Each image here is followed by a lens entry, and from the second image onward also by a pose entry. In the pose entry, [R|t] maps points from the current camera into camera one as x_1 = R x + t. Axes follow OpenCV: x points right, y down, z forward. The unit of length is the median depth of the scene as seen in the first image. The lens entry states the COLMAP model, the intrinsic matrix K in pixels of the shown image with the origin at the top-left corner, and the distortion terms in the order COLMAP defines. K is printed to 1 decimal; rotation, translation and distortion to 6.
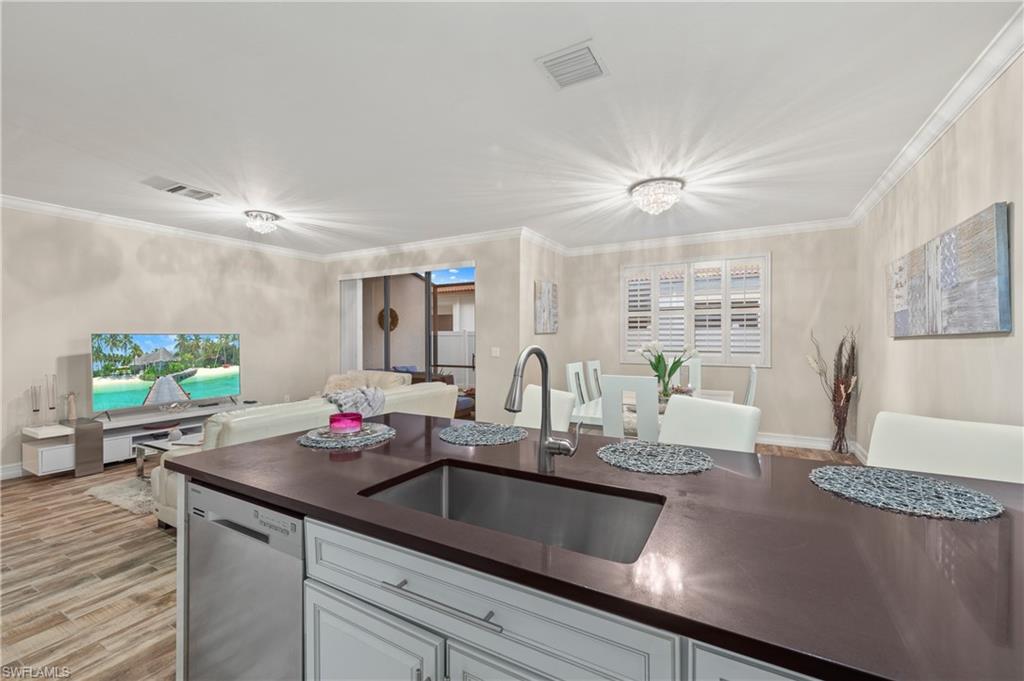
lens RADIAL K [[421.7, 0, 517.8], [0, 421.7, 340.2], [0, 0, 1]] dist [0.004580, -0.000099]
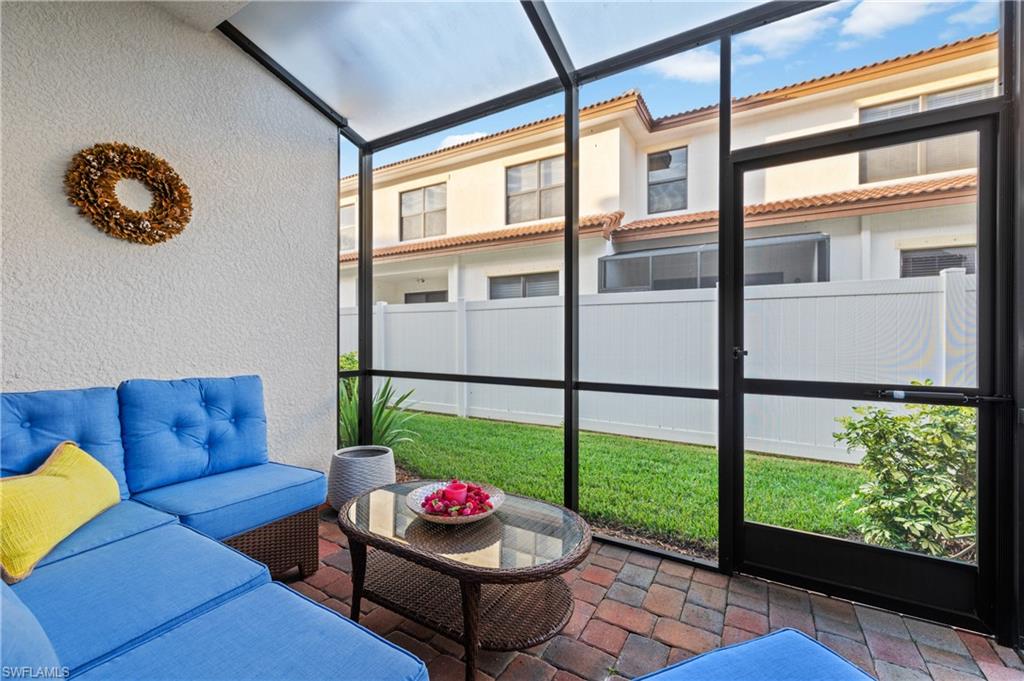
lens RADIAL K [[421.7, 0, 517.8], [0, 421.7, 340.2], [0, 0, 1]] dist [0.004580, -0.000099]
pose [[0.999623, 0.002645, -0.027338, -0.128451], [-0.002685, 0.999995, -0.001444, 0.071630], [0.027334, 0.001517, 0.999625, 1.399269]]
